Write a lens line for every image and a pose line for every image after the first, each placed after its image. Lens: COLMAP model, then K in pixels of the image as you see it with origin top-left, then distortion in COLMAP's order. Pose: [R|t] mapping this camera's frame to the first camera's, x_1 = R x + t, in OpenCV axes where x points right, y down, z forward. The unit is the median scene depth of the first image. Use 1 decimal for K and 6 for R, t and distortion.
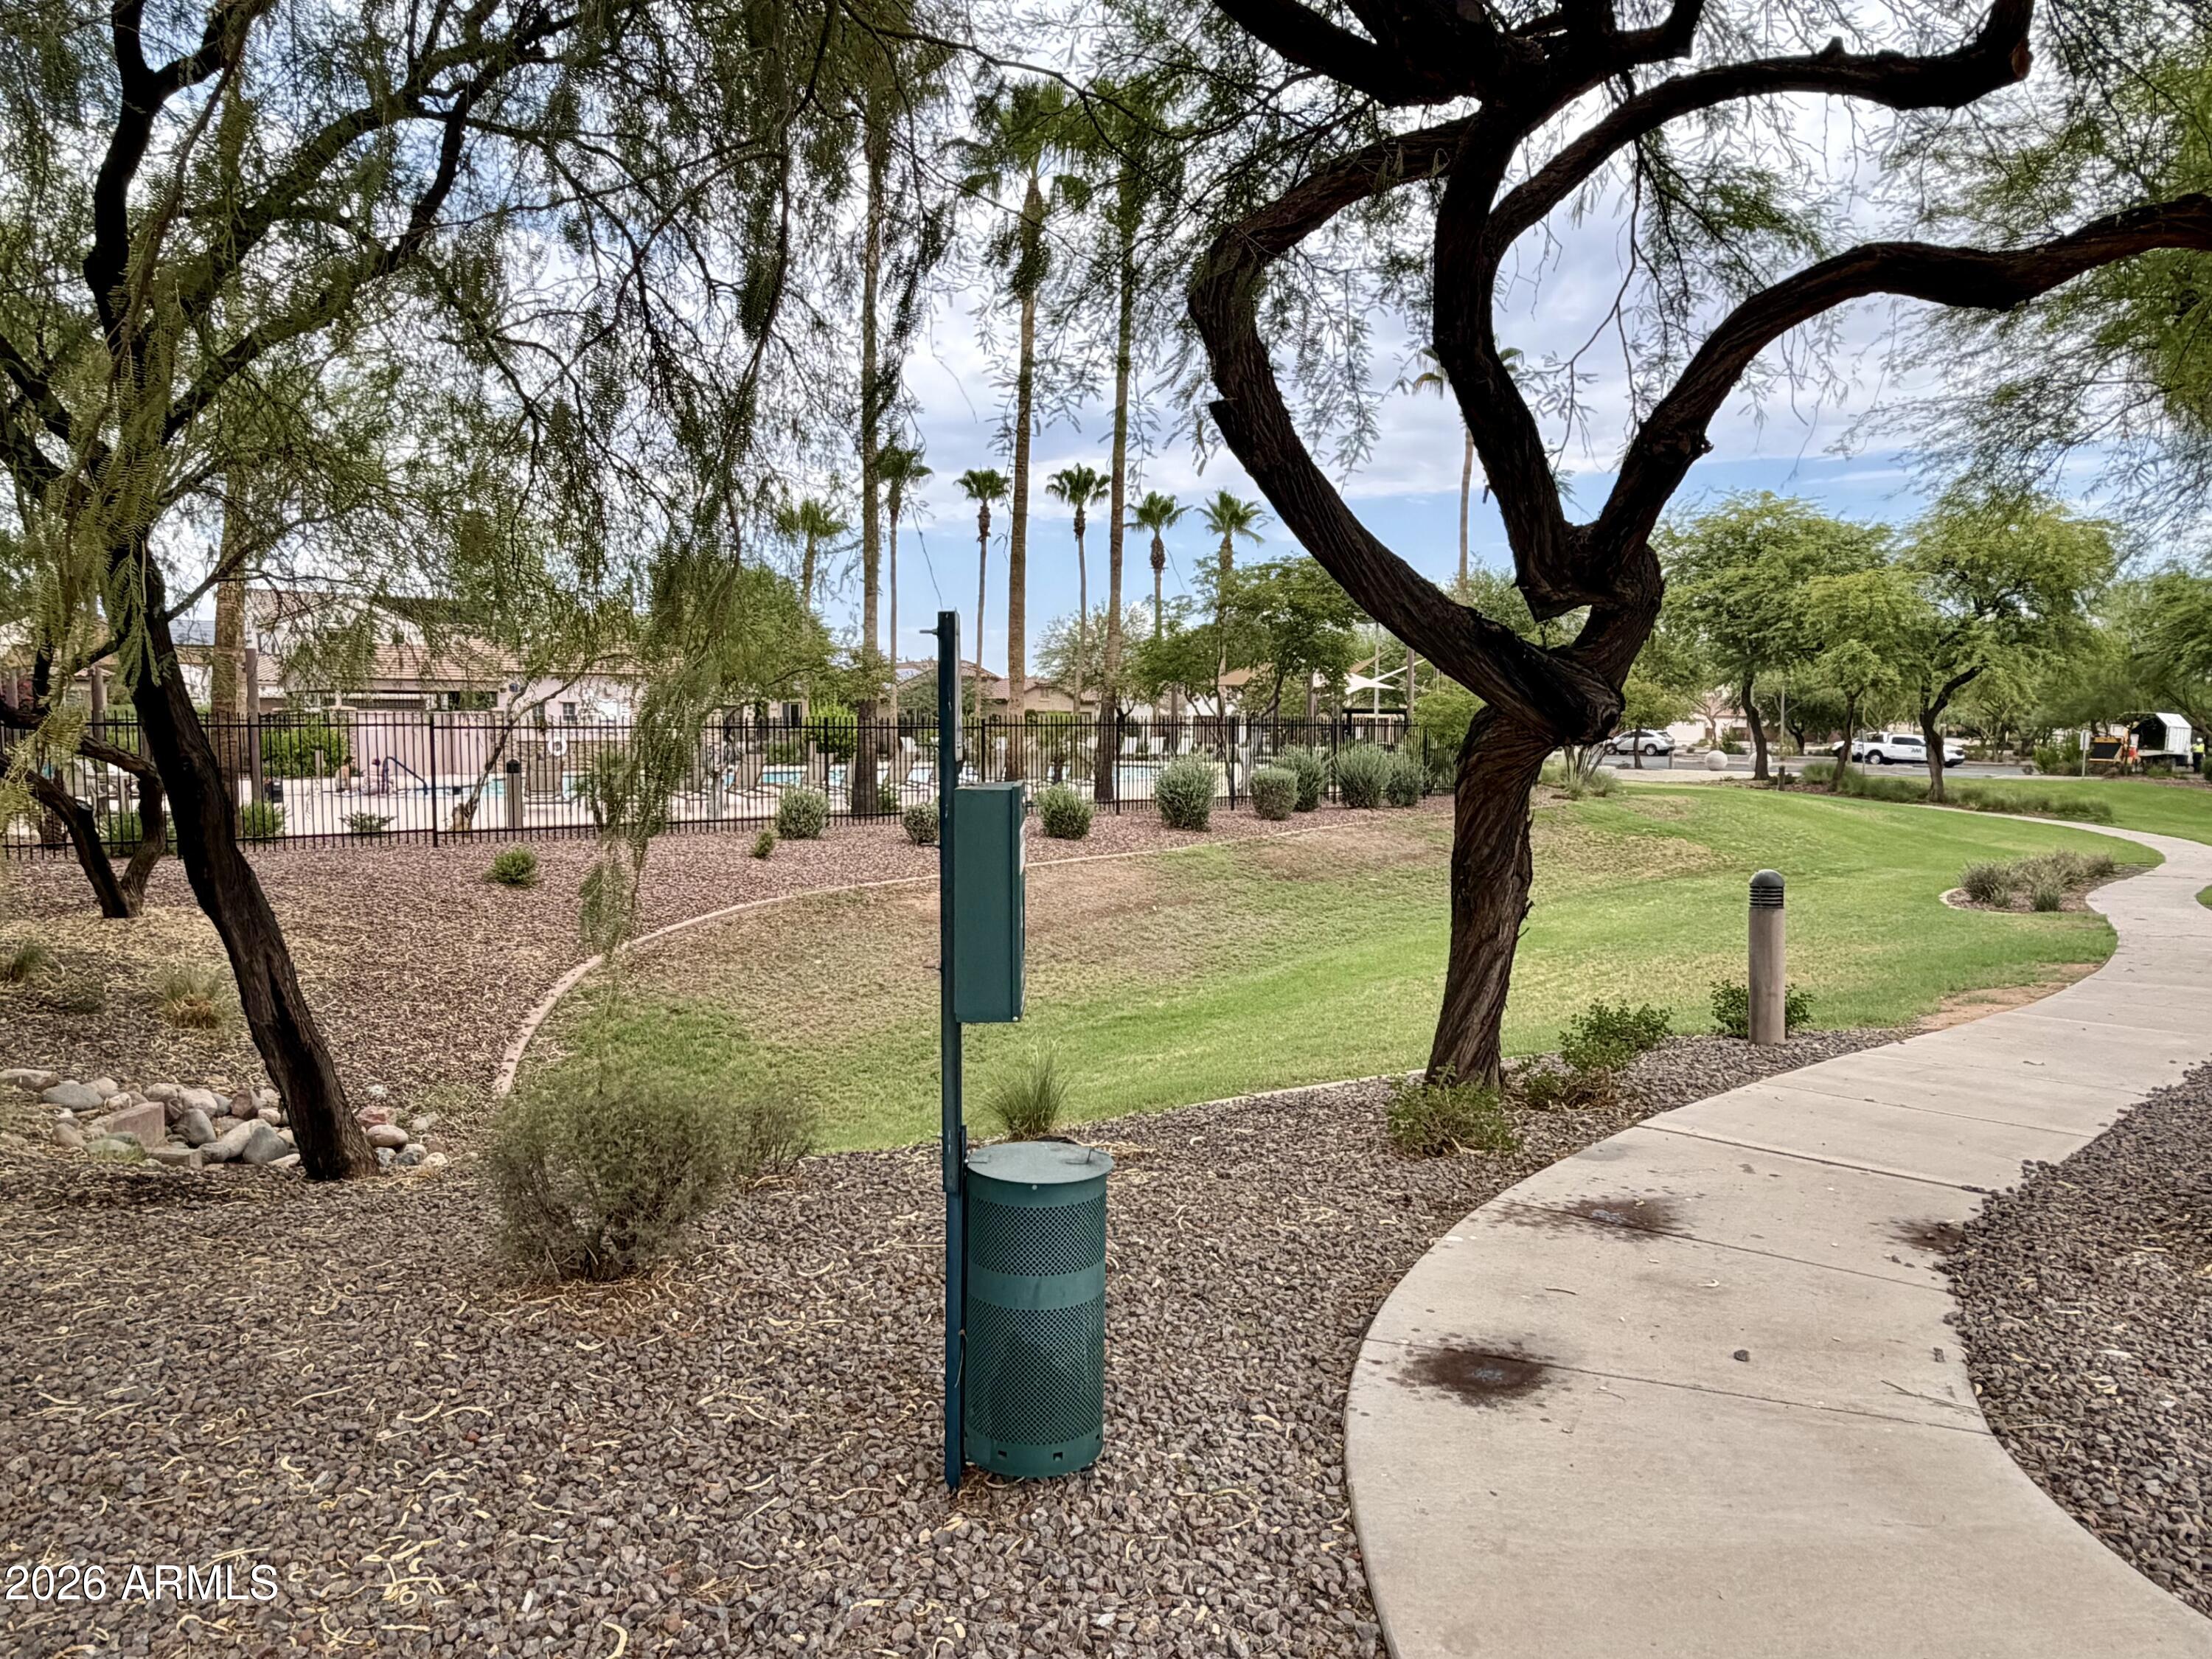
lens RADIAL K [[1487.8, 0, 1104.1], [0, 1487.8, 828.9], [0, 0, 1]] dist [0.011491, 0.001370]
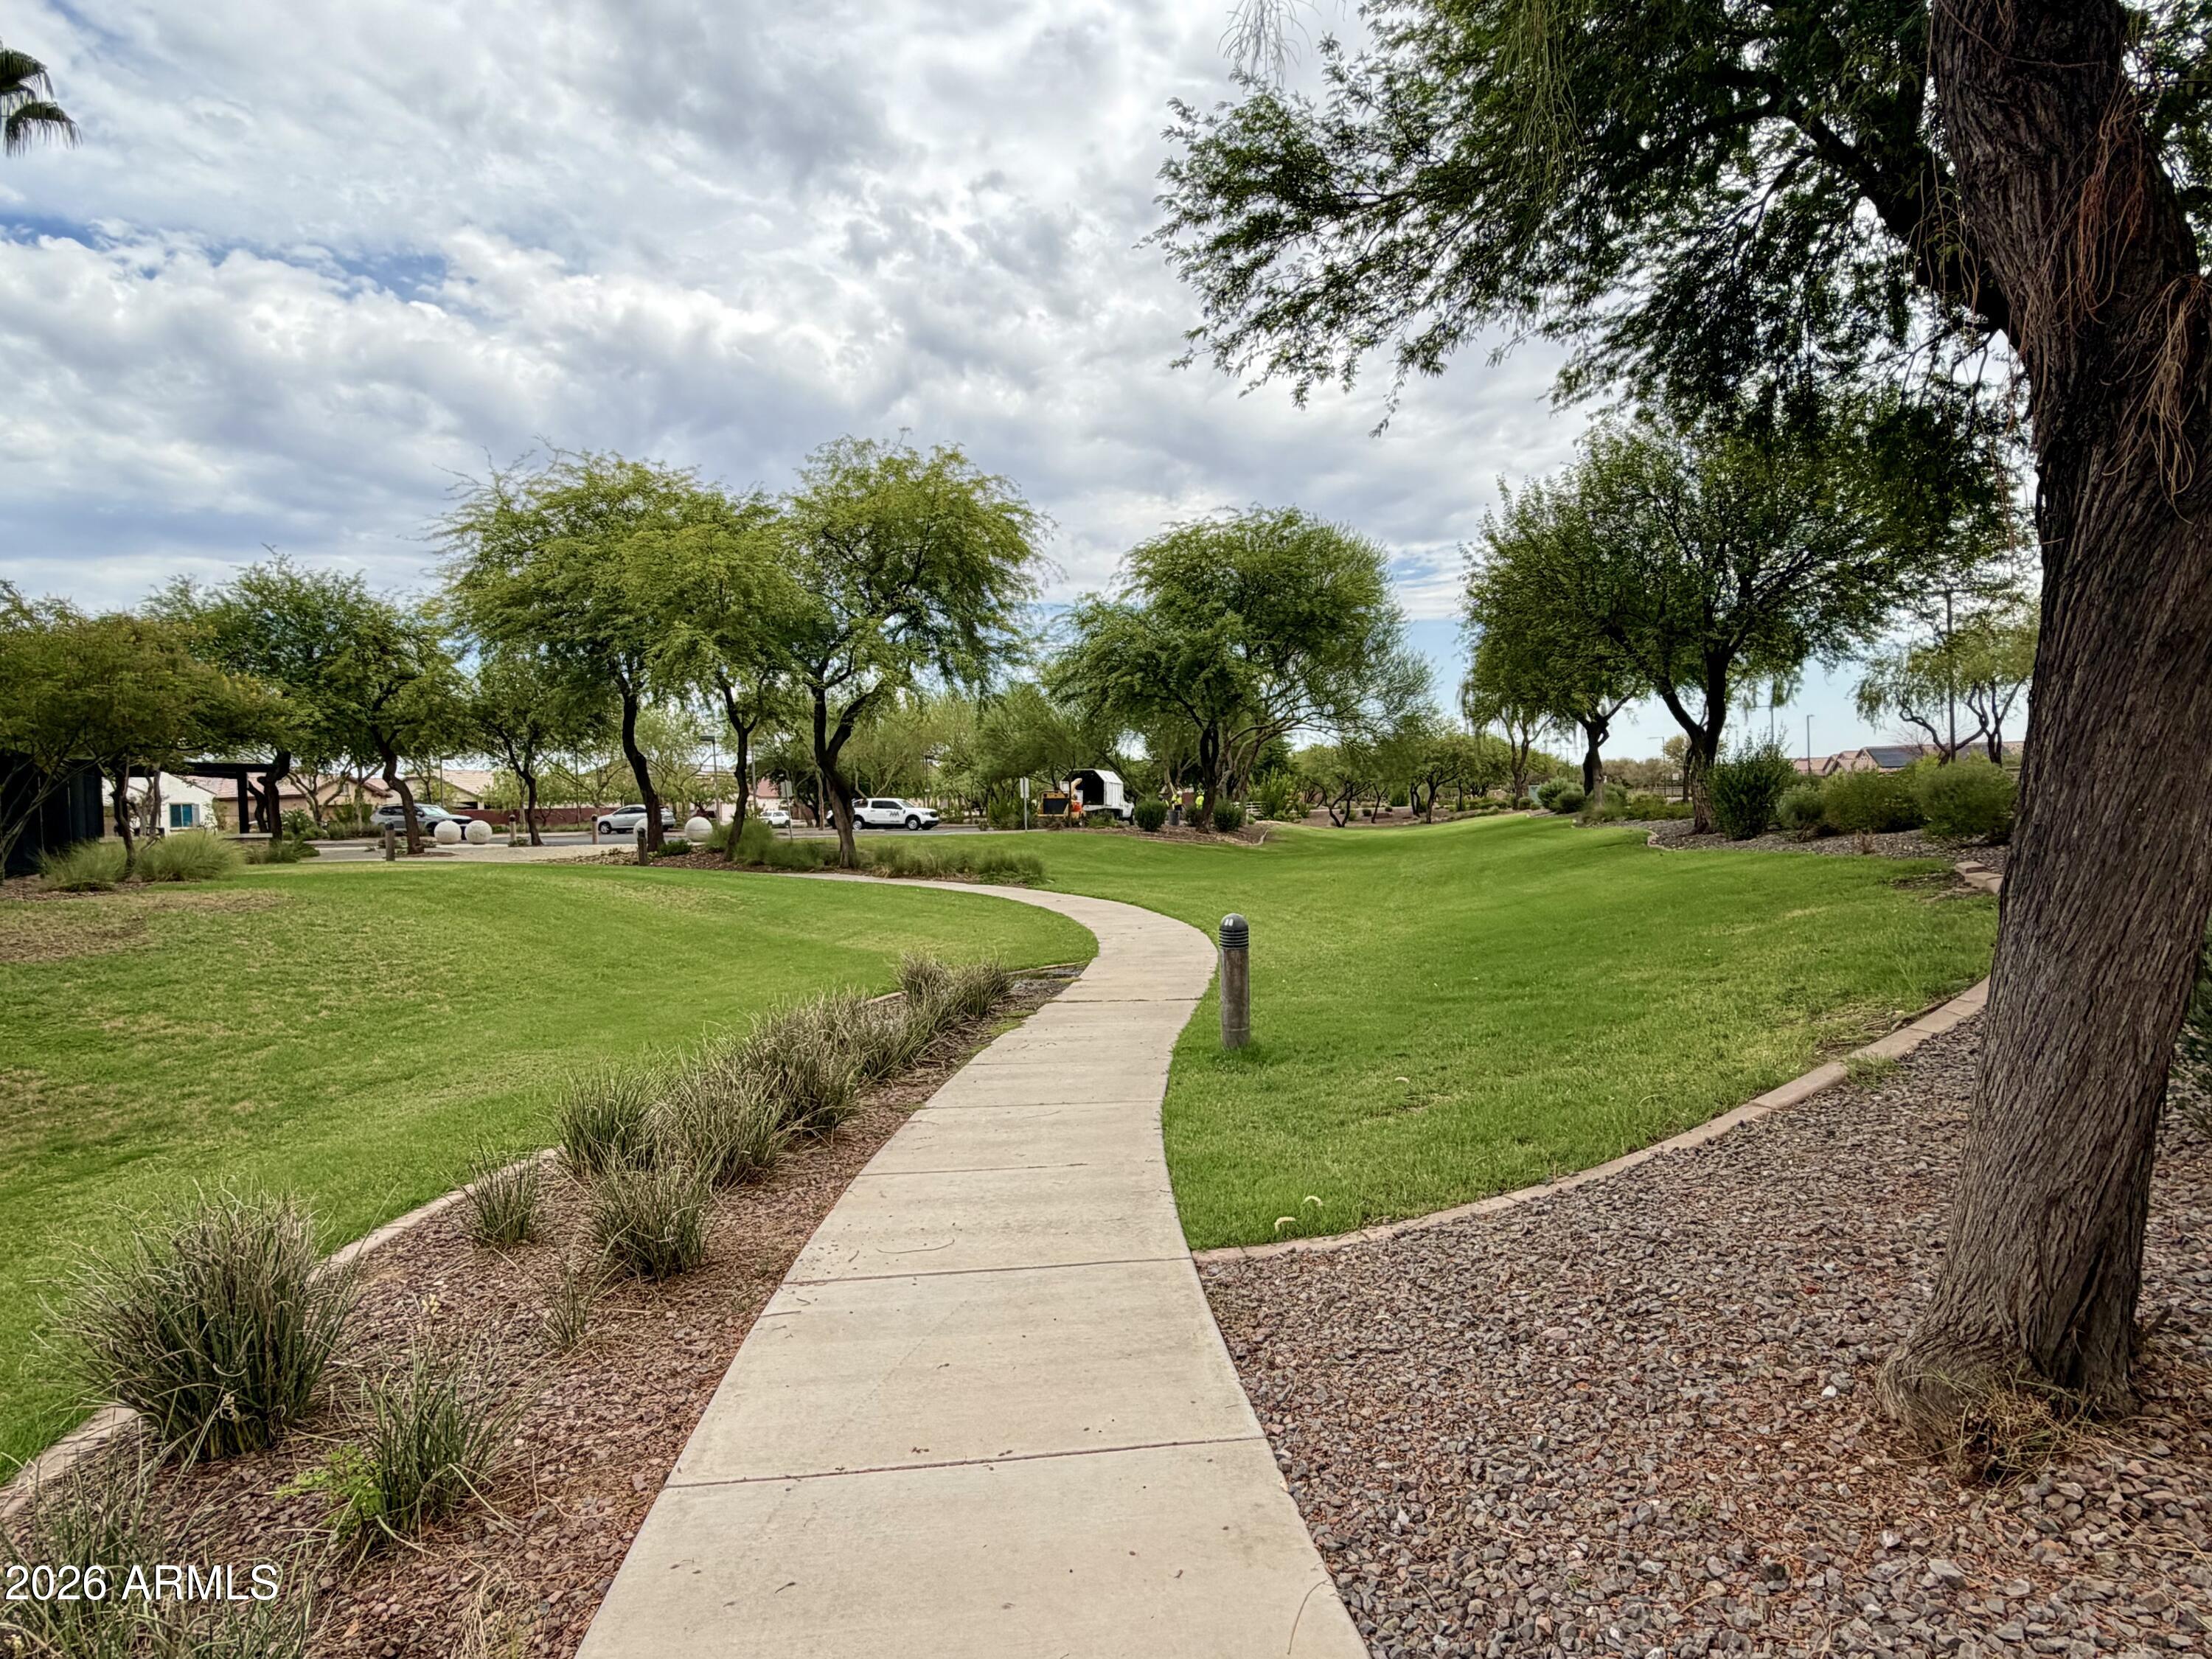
lens RADIAL K [[1288.7, 0, 1106.3], [0, 1288.7, 829.4], [0, 0, 1]] dist [0.000230, 0.000009]
pose [[0.817148, -0.041244, 0.574950, 0.197742], [0.075513, 0.996500, -0.035840, -0.003158], [-0.571460, 0.072703, 0.817403, 0.273254]]
